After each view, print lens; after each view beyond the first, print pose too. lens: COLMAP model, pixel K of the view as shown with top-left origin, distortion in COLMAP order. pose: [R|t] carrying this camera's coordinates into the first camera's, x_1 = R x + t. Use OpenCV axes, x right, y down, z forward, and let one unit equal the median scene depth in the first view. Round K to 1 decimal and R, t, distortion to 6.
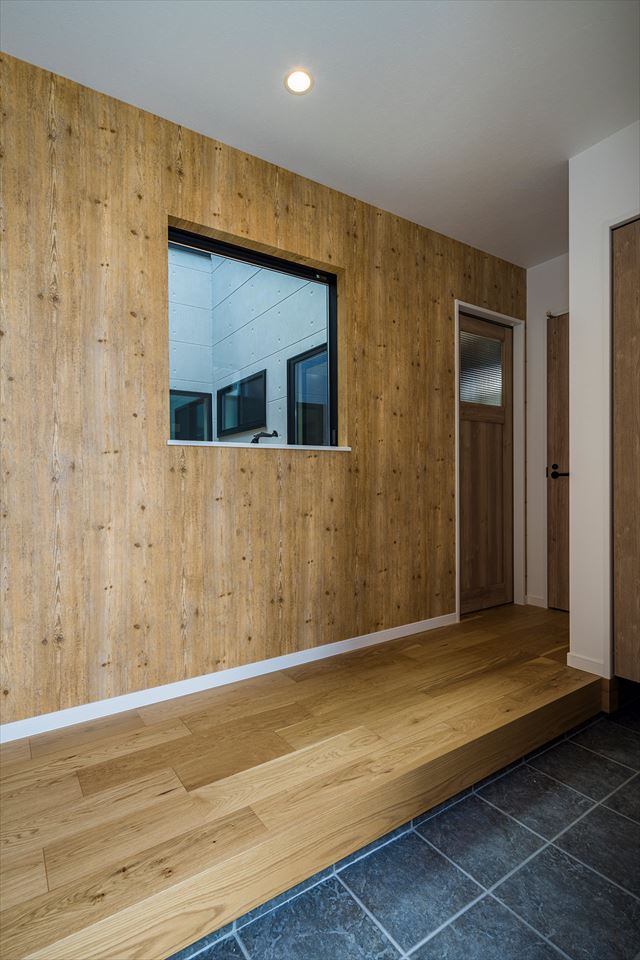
lens RADIAL K [[475.2, 0, 312.9], [0, 475.2, 479.0], [0, 0, 1]] dist [-0.000519, -0.000968]
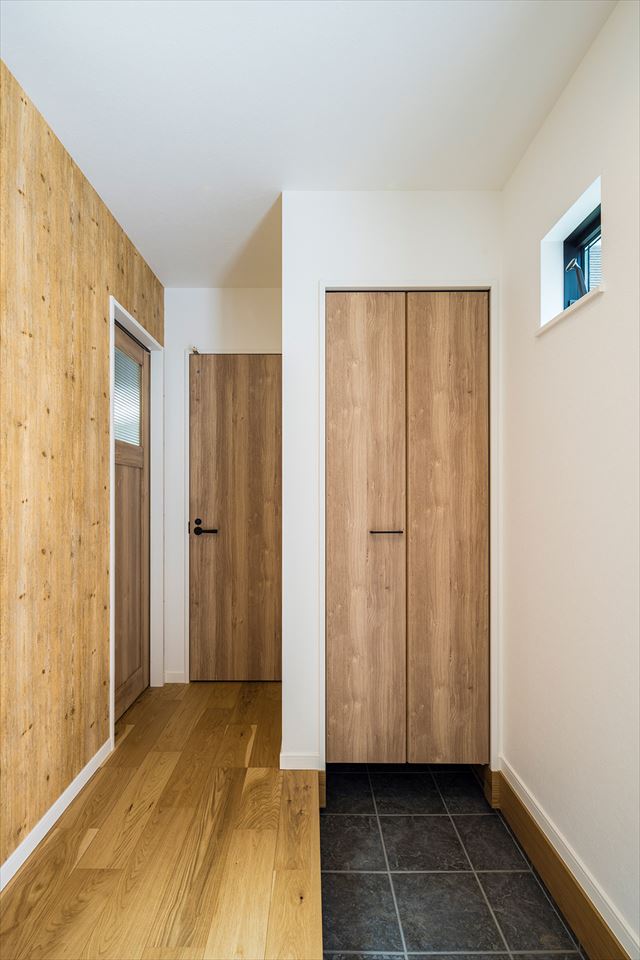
lens RADIAL K [[470.3, 0, 304.4], [0, 470.3, 495.3], [0, 0, 1]] dist [-0.001721, -0.000823]
pose [[0.558239, 0.011518, 0.829601, -0.143859], [-0.016148, 0.999865, -0.003016, -0.096757], [-0.829523, -0.011713, 0.558349, 0.434981]]
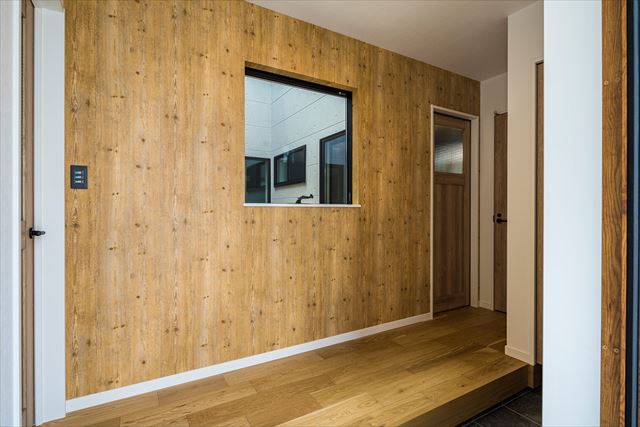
lens RADIAL K [[316.8, 0, 317.5], [0, 316.8, 206.7], [0, 0, 1]] dist [-0.000519, -0.000968]
pose [[0.998162, 0.007089, -0.060190, 0.002561], [-0.007330, 0.999966, -0.003776, -0.056407], [0.060161, 0.004210, 0.998180, -0.029033]]
